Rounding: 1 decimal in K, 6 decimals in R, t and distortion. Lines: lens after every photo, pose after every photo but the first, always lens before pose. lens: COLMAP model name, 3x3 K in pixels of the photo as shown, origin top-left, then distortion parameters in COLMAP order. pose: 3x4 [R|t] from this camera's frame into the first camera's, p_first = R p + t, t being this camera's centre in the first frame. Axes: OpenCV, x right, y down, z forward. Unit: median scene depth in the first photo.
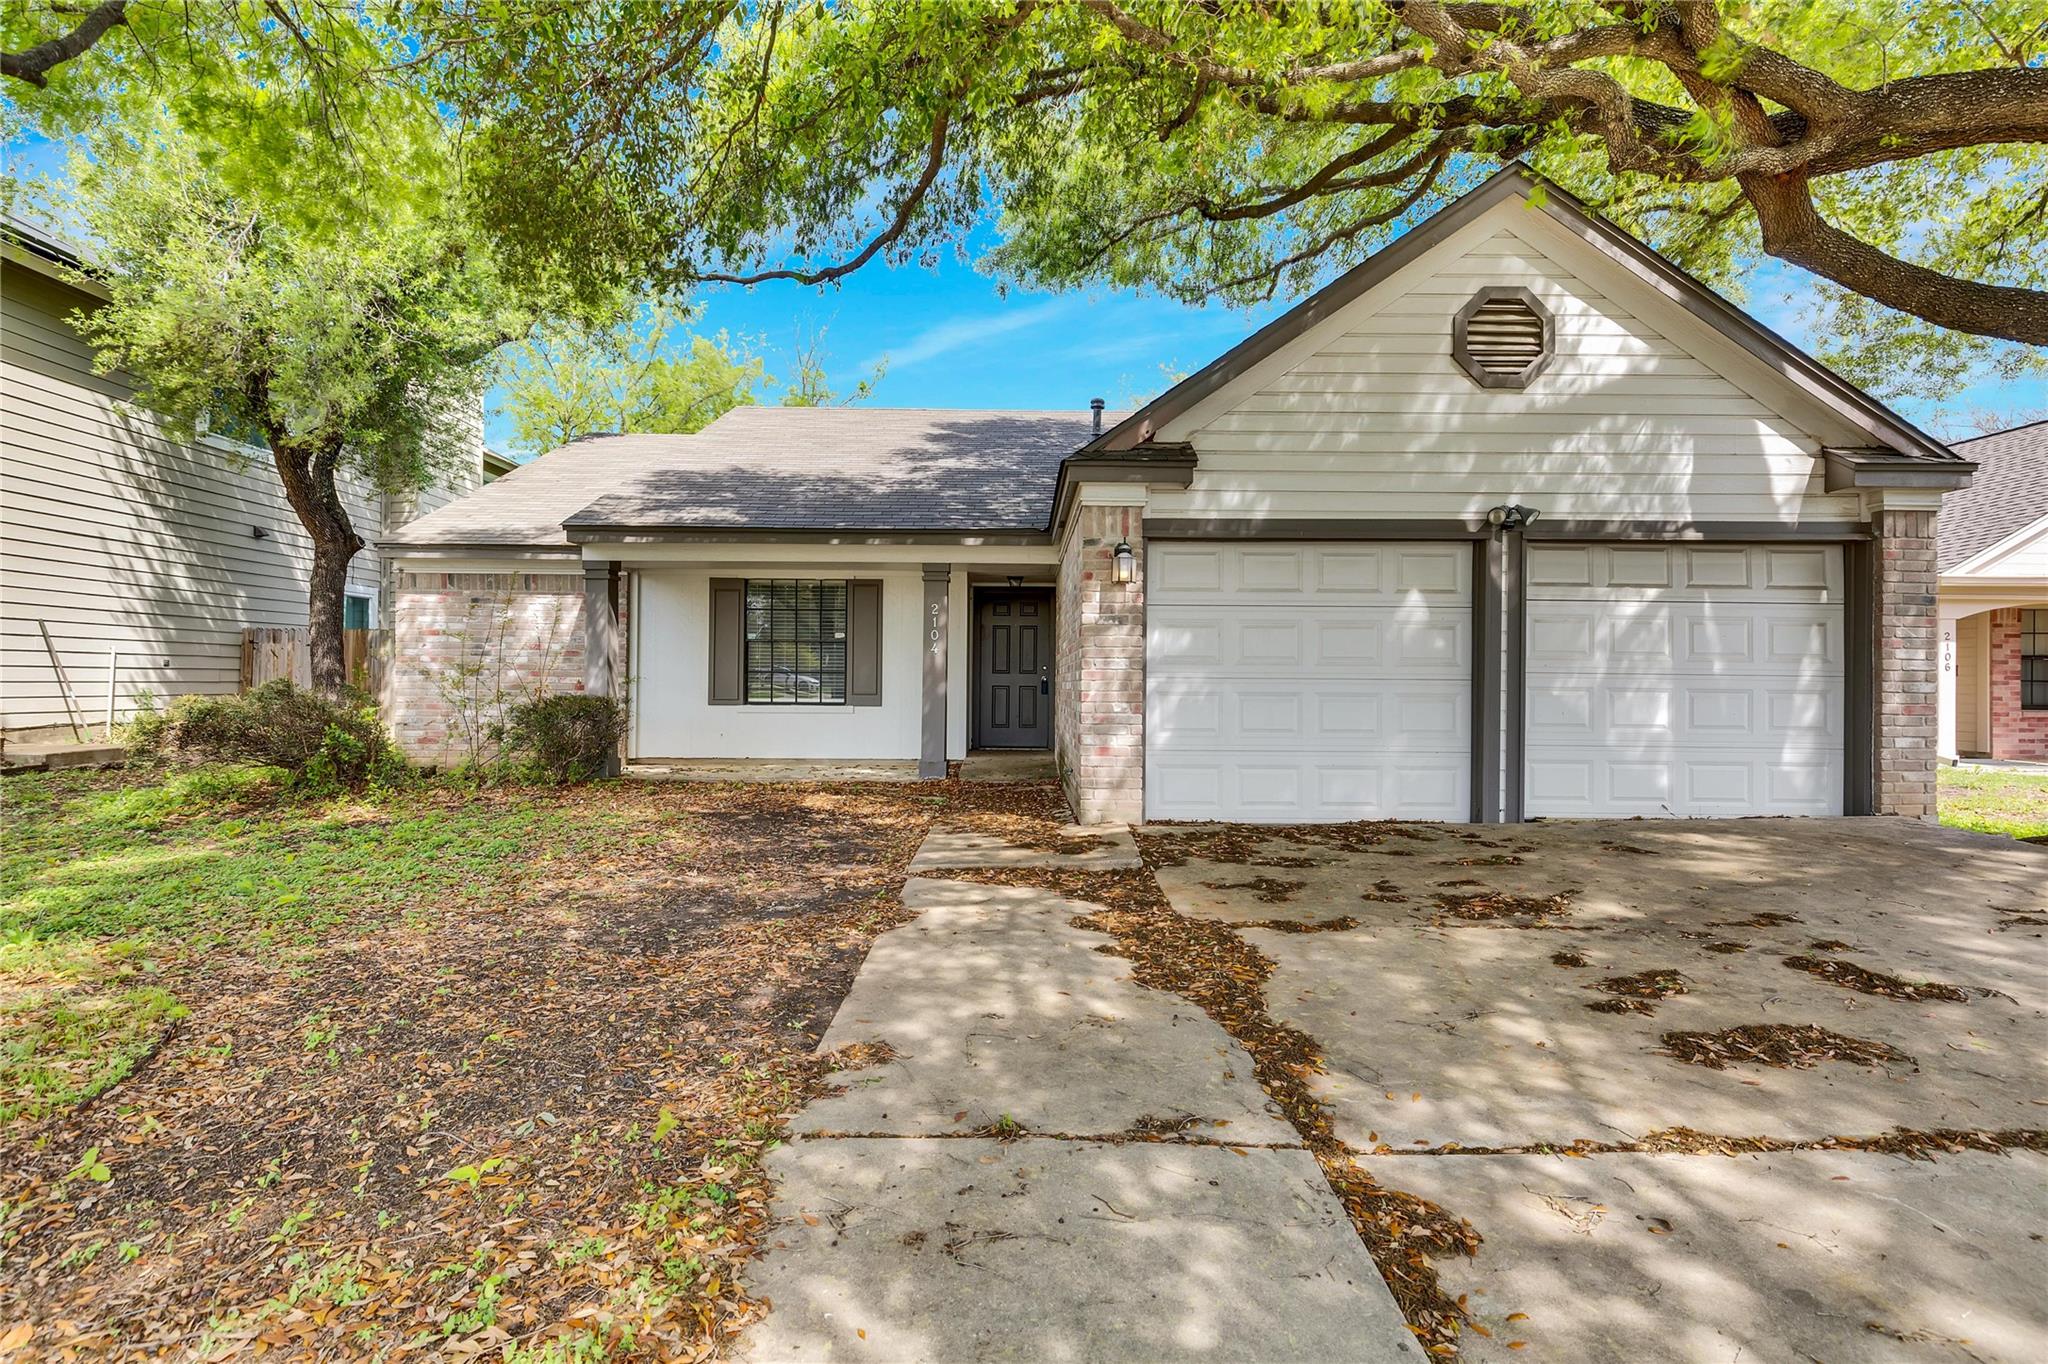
lens RADIAL K [[925.1, 0, 1027.5], [0, 925.1, 672.7], [0, 0, 1]] dist [0.005294, -0.000368]
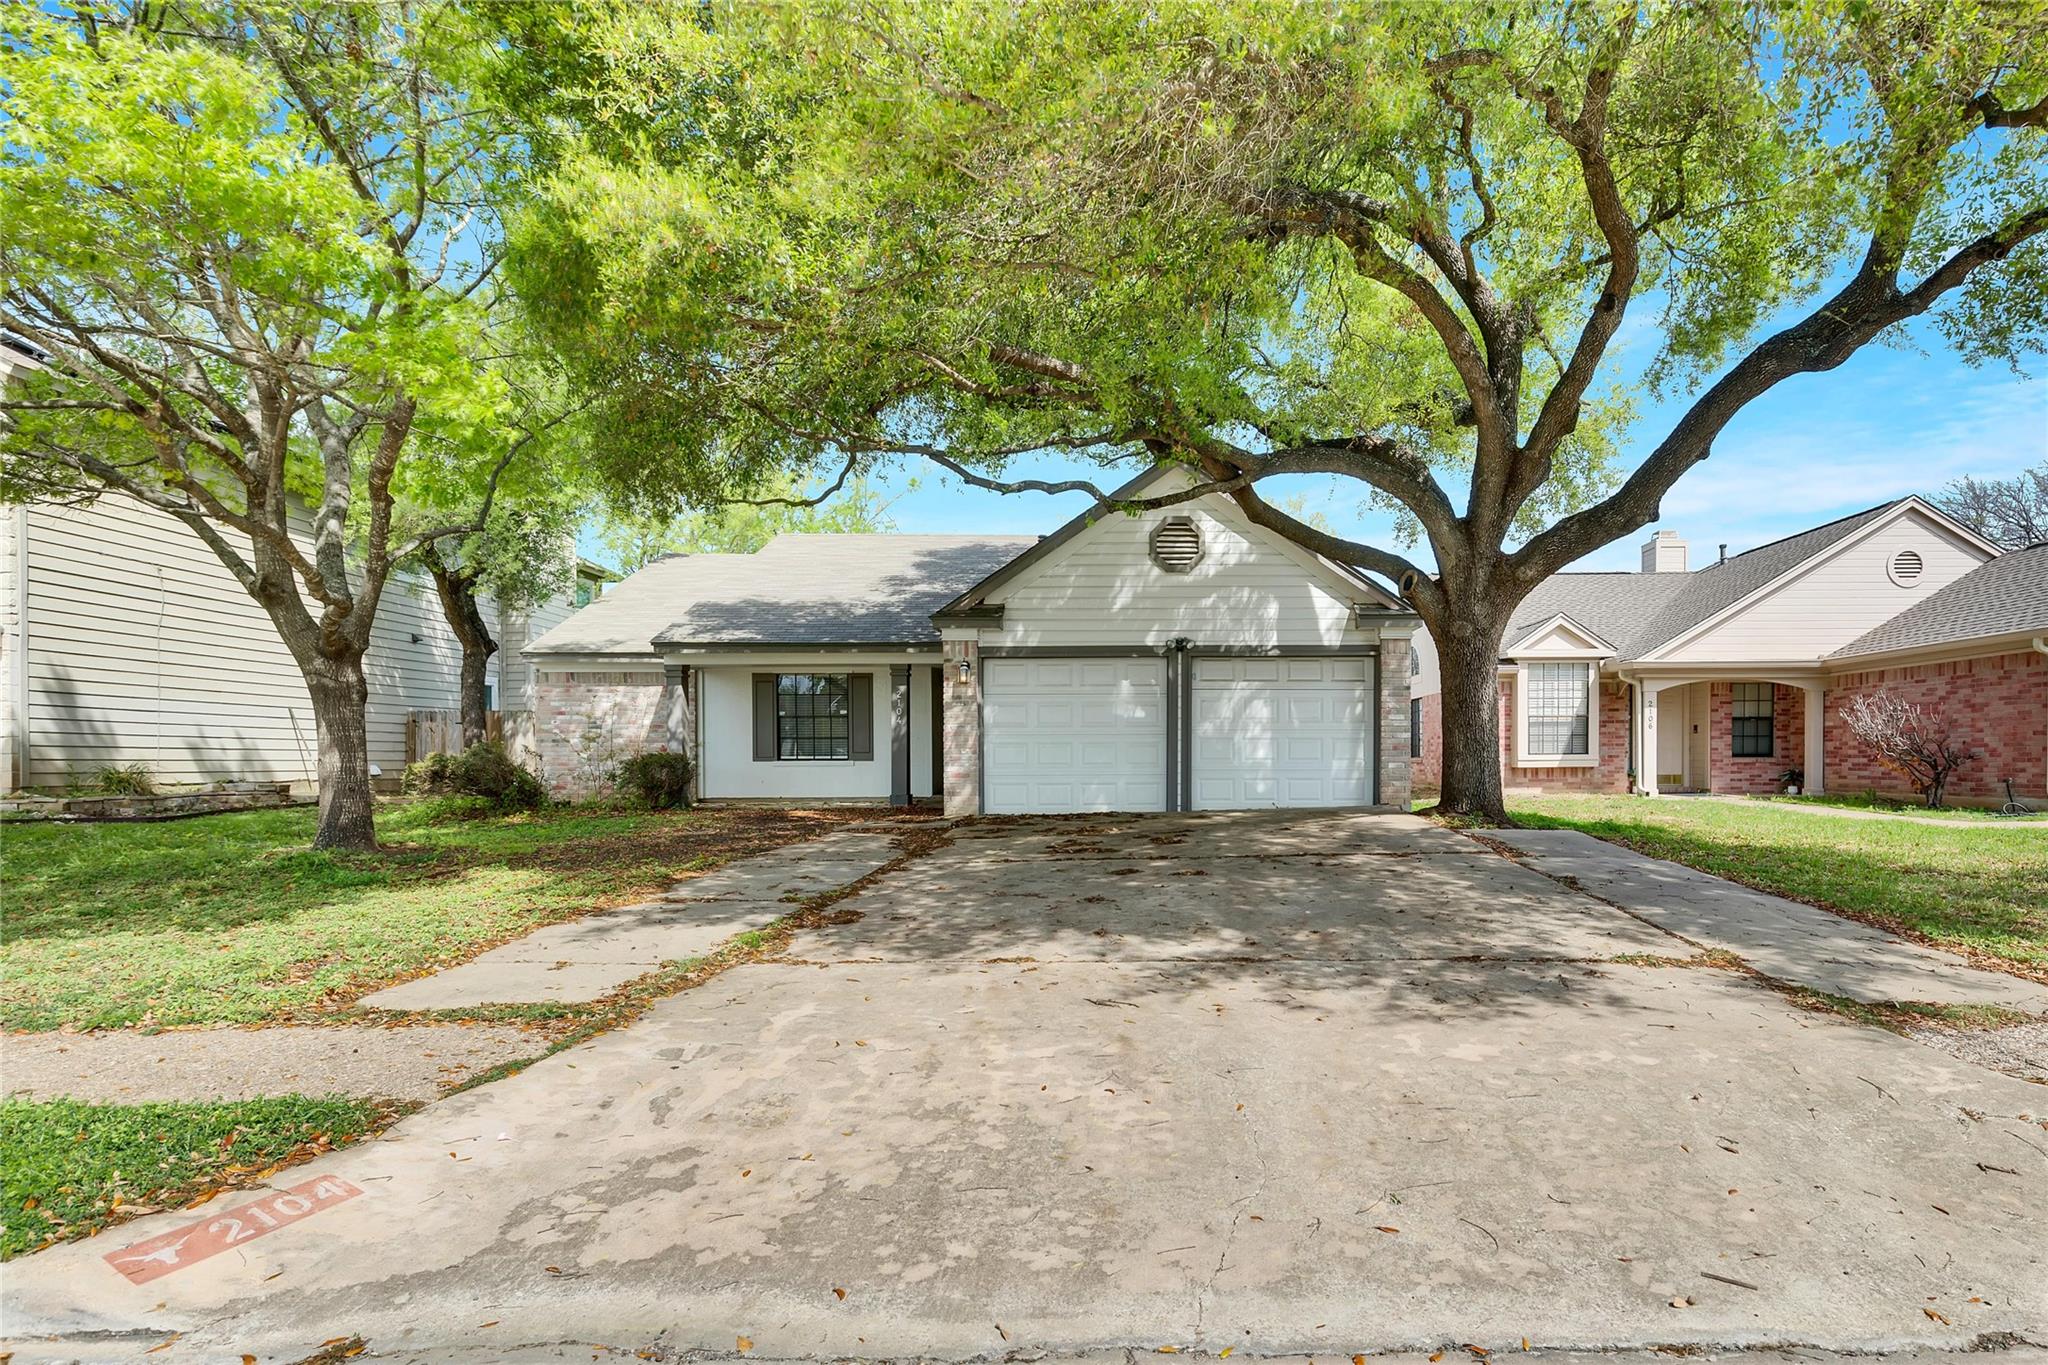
lens RADIAL K [[1013.4, 0, 1144.0], [0, 1013.4, 768.8], [0, 0, 1]] dist [0.000588, -0.000244]
pose [[0.999940, -0.010681, -0.002300, 0.326837], [0.010730, 0.999685, 0.022668, 0.021242], [0.002057, -0.022692, 0.999740, -0.703018]]
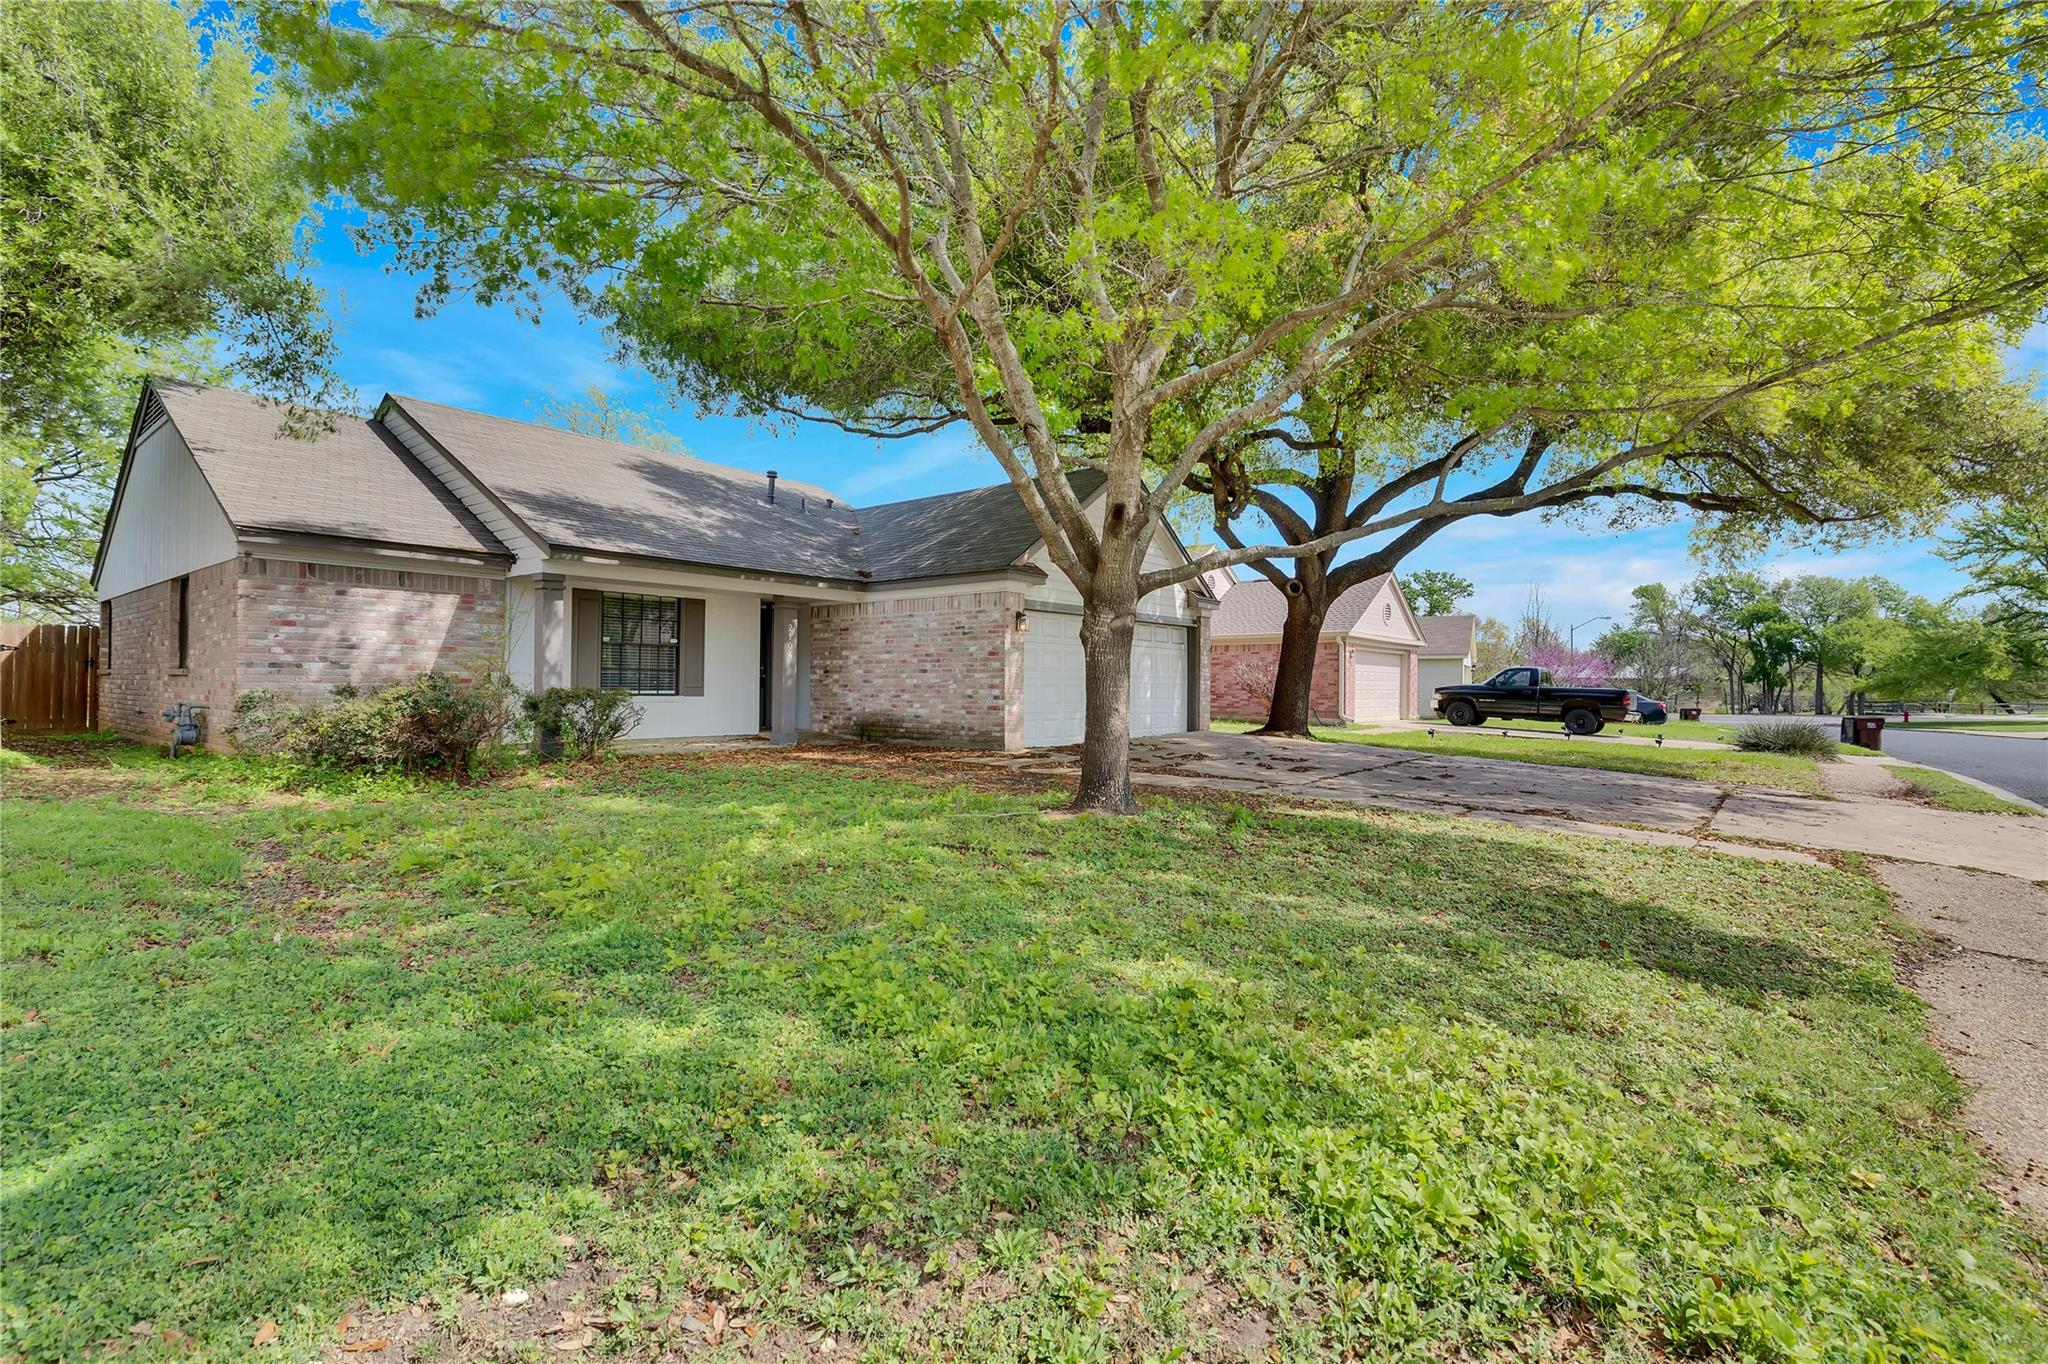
lens RADIAL K [[959.7, 0, 982.4], [0, 959.7, 682.7], [0, 0, 1]] dist [0.002017, -0.000189]
pose [[0.654839, 0.001784, 0.755766, -1.098763], [-0.013607, 0.999863, 0.009429, -0.001457], [-0.755646, -0.016458, 0.654774, -0.223150]]
